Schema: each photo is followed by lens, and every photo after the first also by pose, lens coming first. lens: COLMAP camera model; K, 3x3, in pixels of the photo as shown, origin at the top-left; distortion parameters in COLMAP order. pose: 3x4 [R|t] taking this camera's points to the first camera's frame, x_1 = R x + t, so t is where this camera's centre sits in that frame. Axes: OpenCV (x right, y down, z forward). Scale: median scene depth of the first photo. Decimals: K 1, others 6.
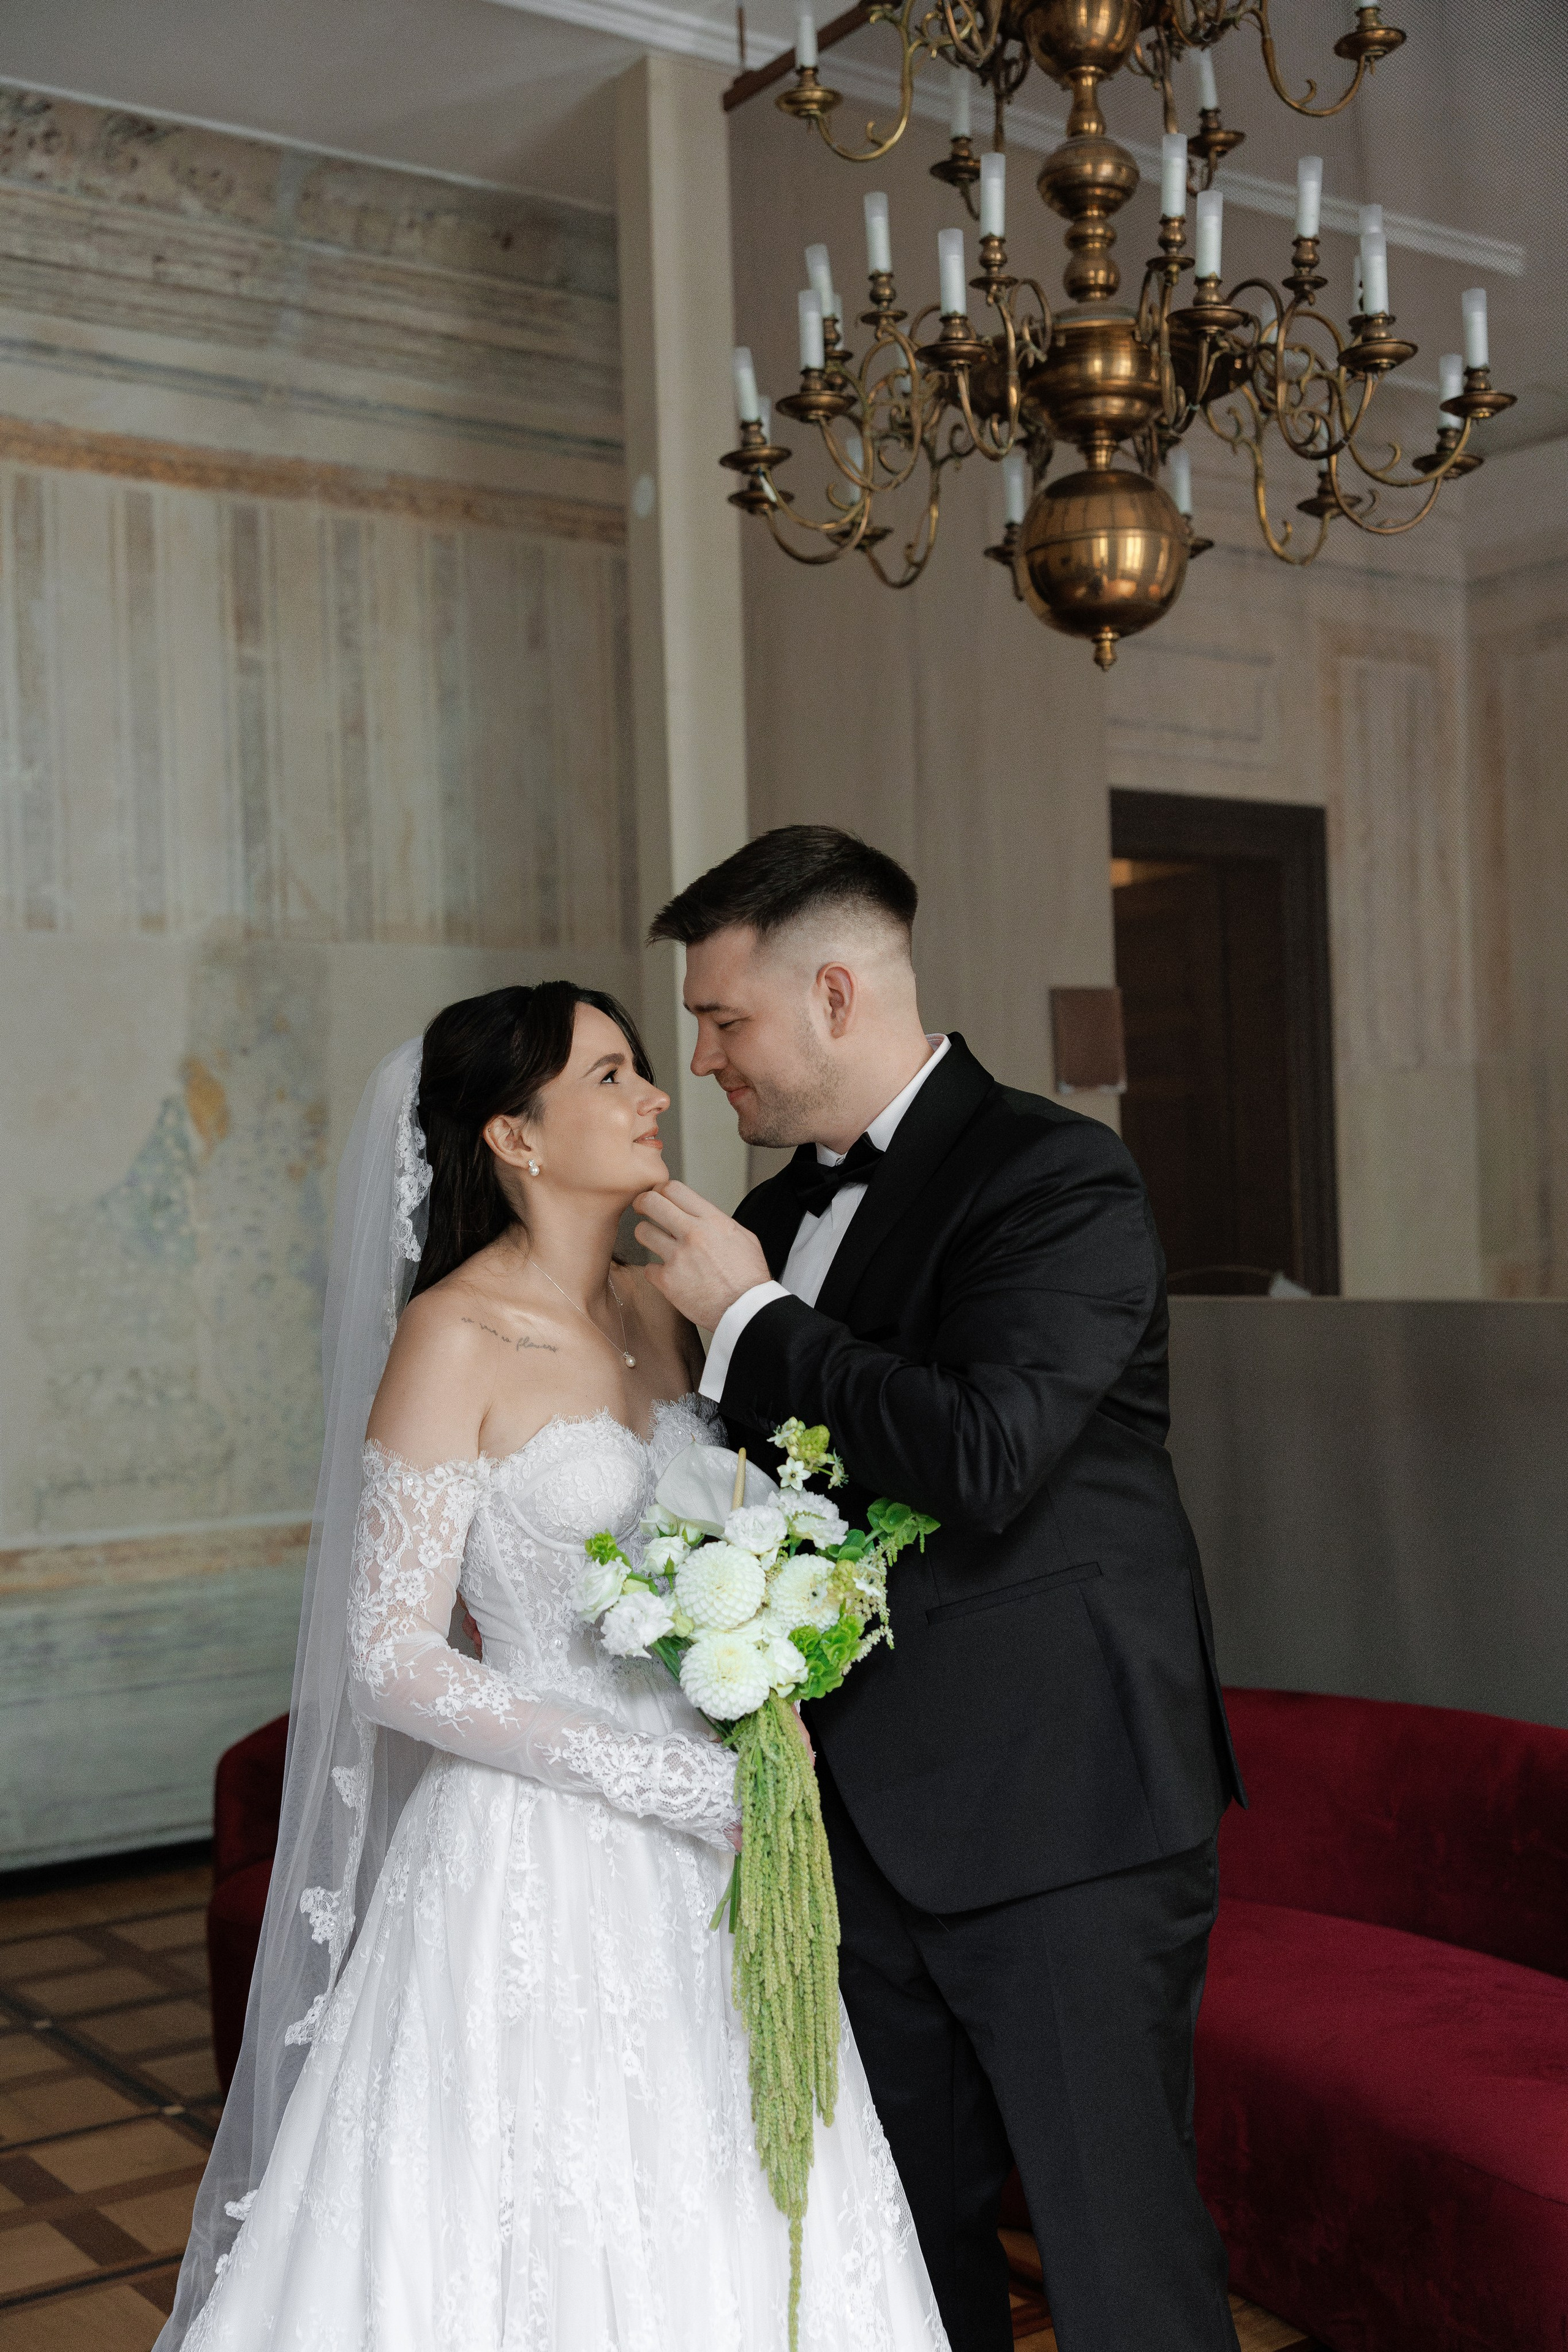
lens RADIAL K [[2671.7, 0, 784.0], [0, 2671.7, 1176.0], [0, 0, 1]] dist [-0.022129, 0.017067]
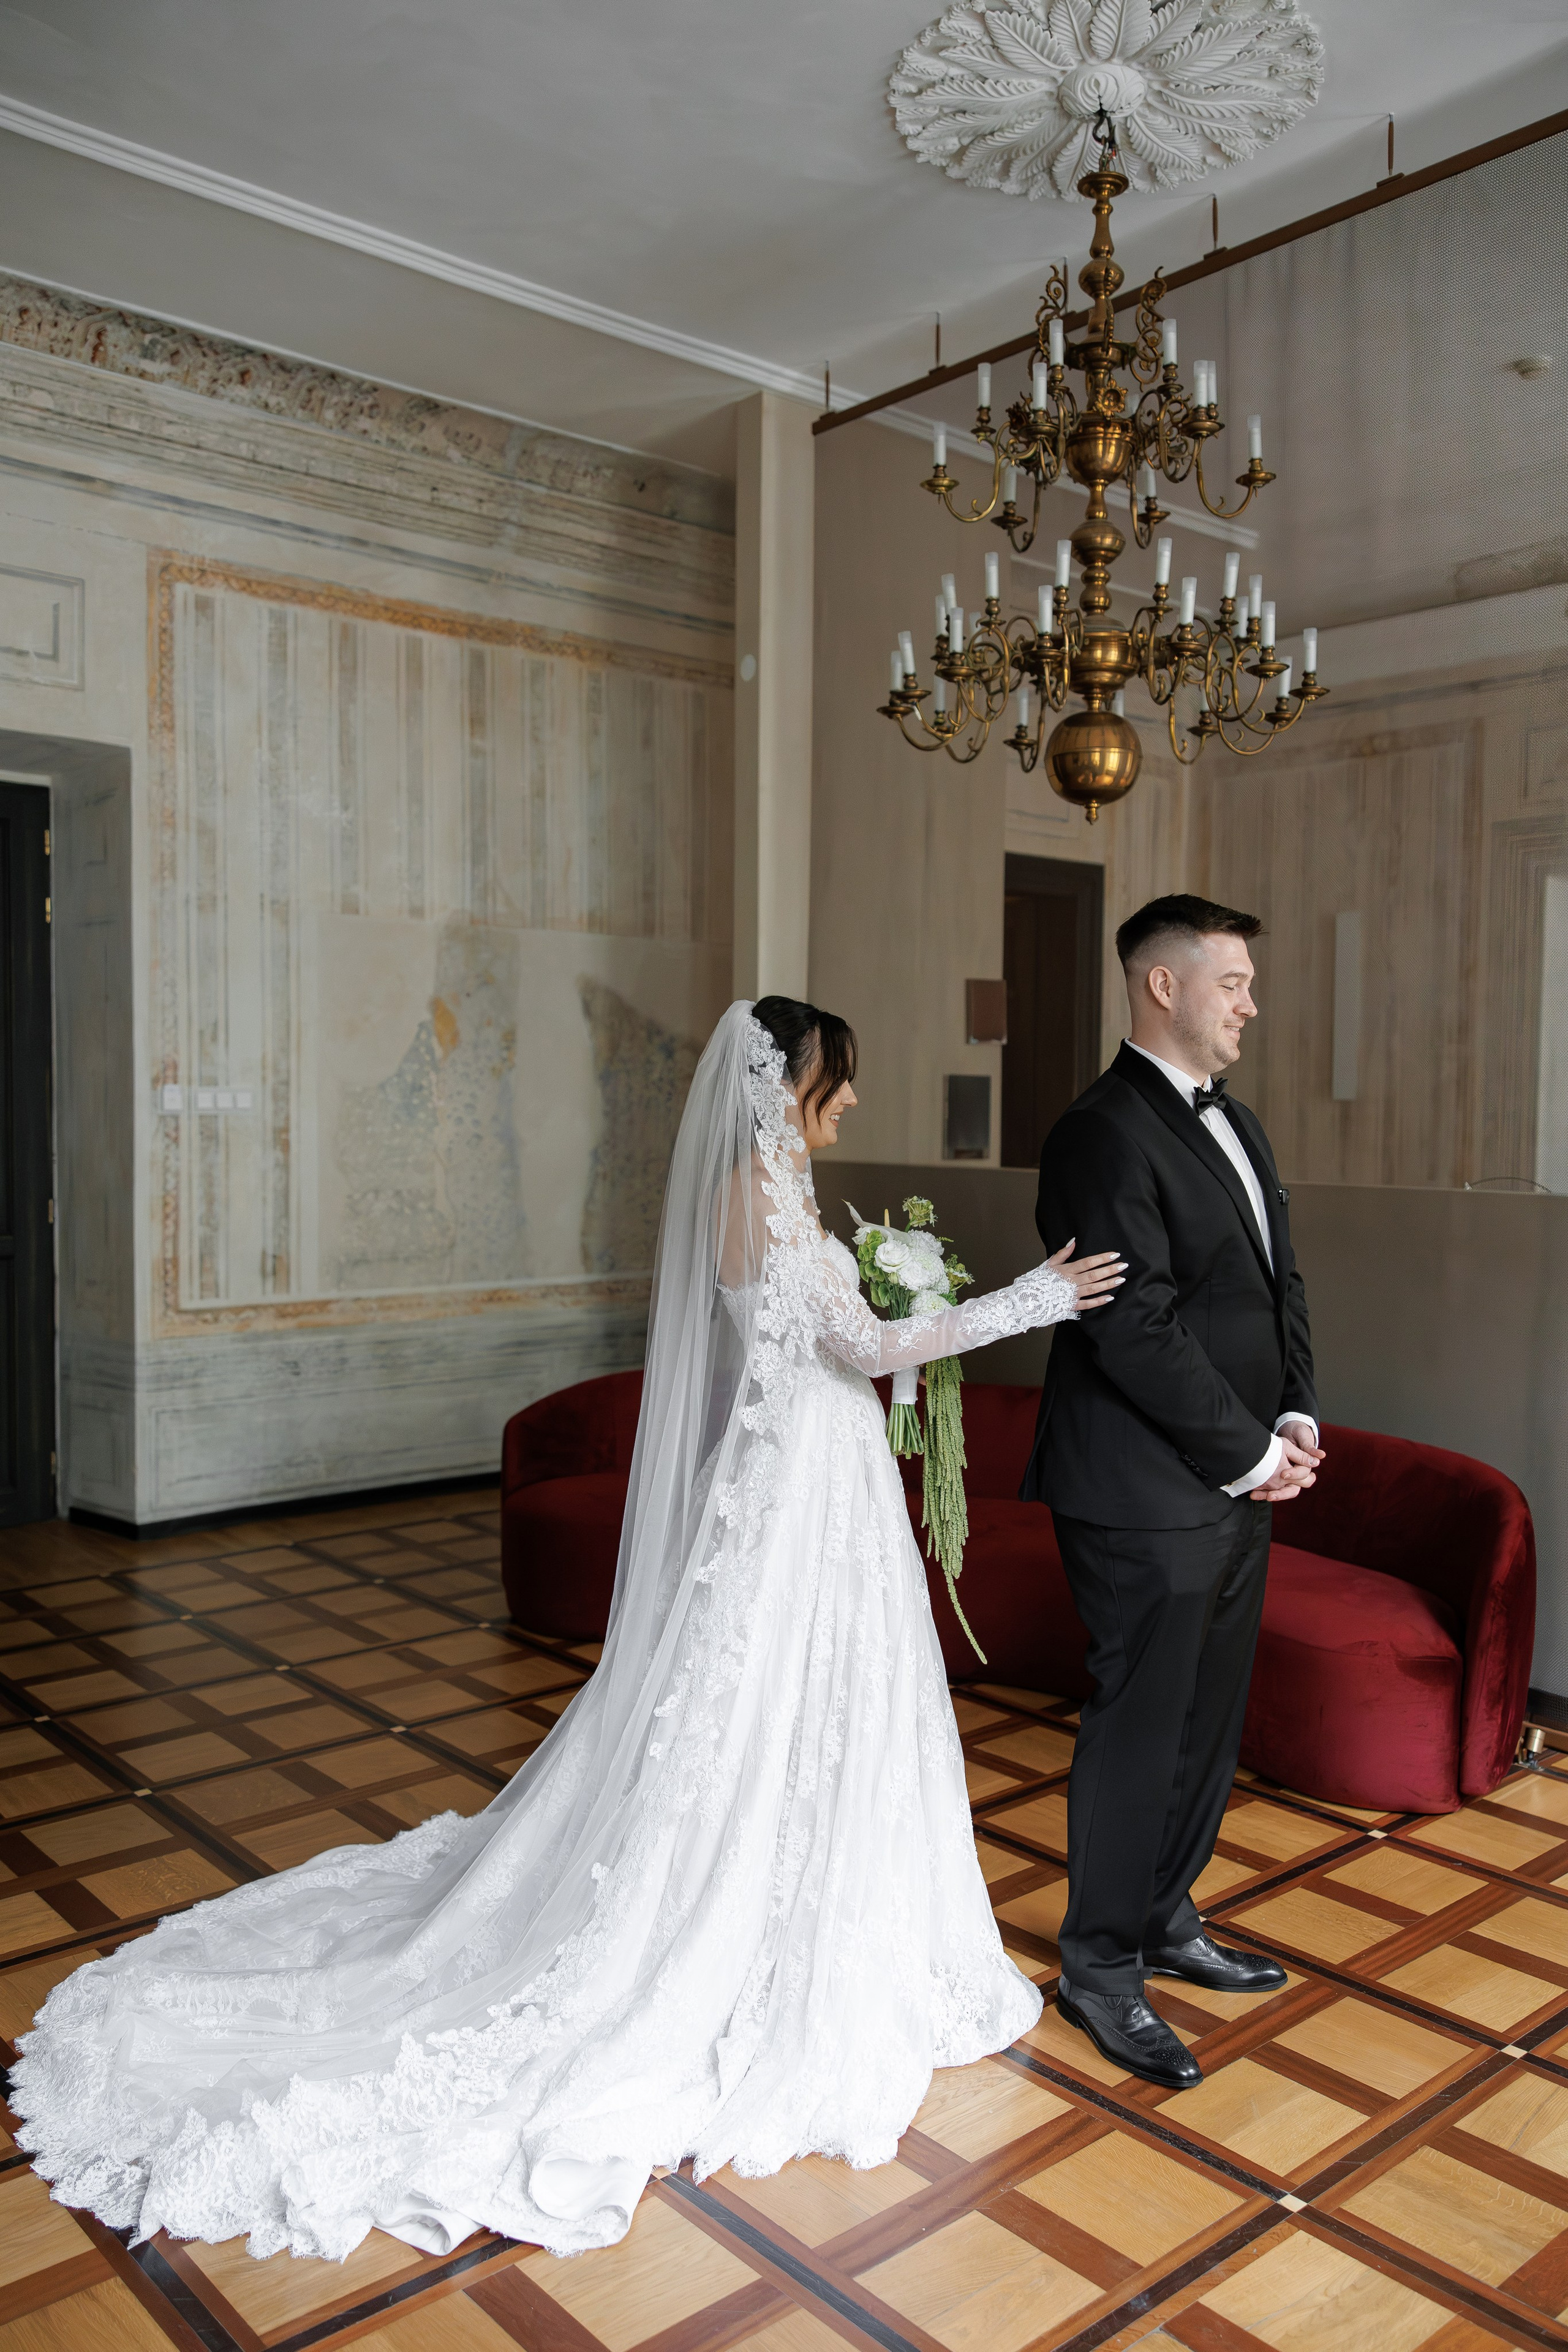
lens RADIAL K [[1911.2, 0, 784.0], [0, 1911.2, 1176.0], [0, 0, 1]] dist [-0.008632, -0.003196]
pose [[0.993111, 0.035633, 0.111630, -0.139560], [-0.042268, 0.997442, 0.057641, -0.012542], [-0.109290, -0.061962, 0.992077, -0.166922]]
